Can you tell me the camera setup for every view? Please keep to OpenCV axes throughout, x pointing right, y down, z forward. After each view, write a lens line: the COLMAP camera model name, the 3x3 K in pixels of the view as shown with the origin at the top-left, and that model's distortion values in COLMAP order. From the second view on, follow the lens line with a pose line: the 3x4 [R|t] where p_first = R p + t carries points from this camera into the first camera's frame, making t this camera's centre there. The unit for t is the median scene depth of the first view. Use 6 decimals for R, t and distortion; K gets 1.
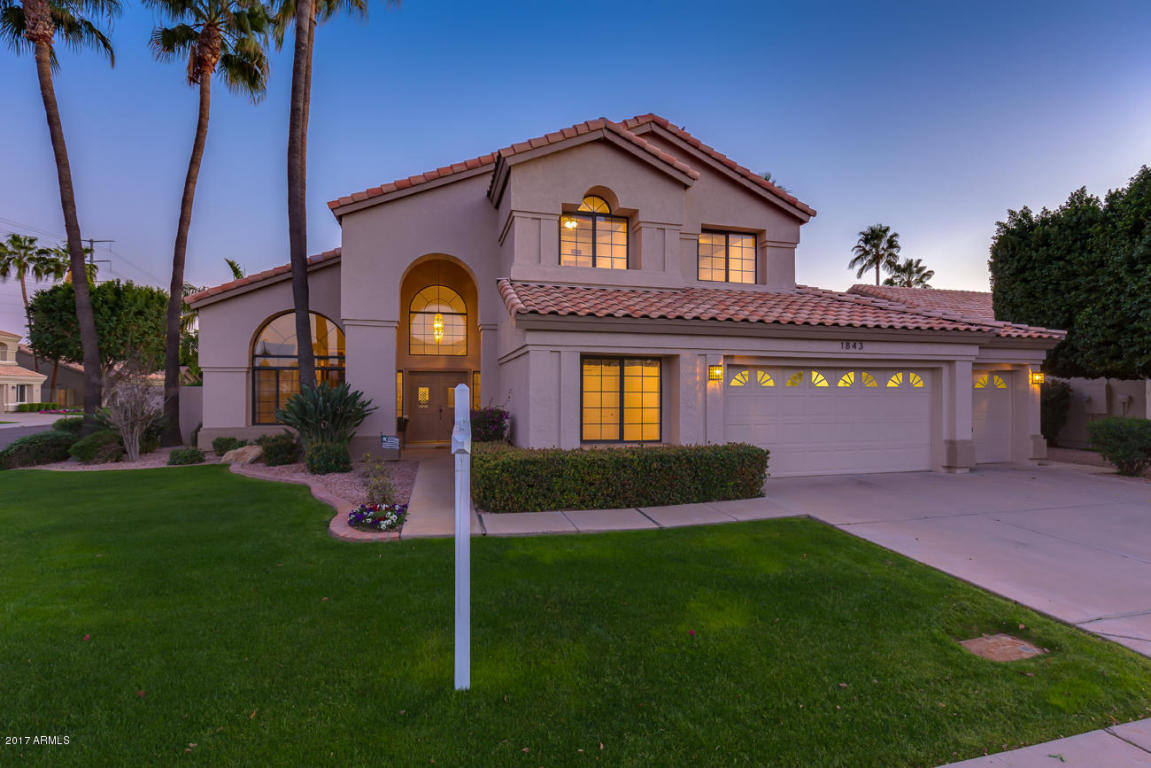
lens RADIAL K [[518.1, 0, 573.5], [0, 518.1, 389.4], [0, 0, 1]] dist [0.002678, -0.000986]
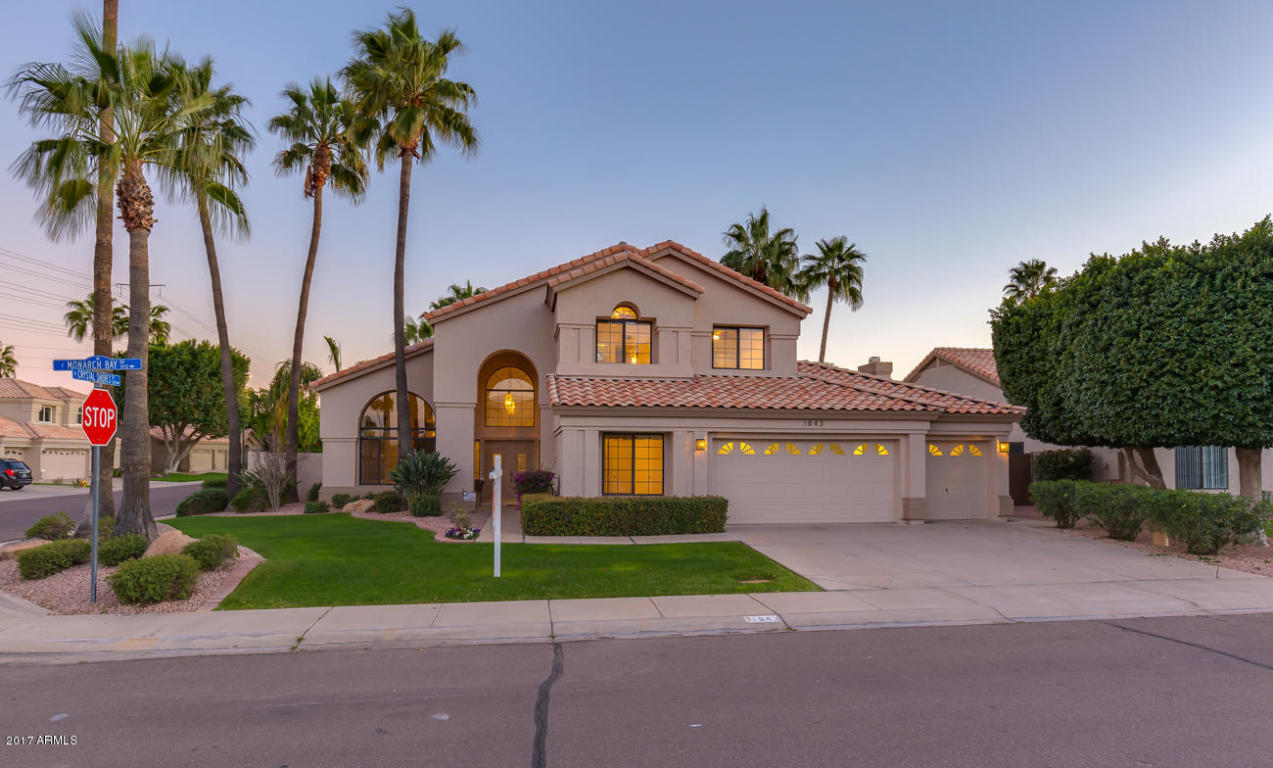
lens RADIAL K [[661.0, 0, 635.9], [0, 661.0, 439.4], [0, 0, 1]] dist [-0.001186, -0.000022]
pose [[0.995721, -0.001157, -0.092398, 0.215365], [-0.000879, 0.999758, -0.021998, -0.005819], [0.092401, 0.021986, 0.995479, -0.612824]]
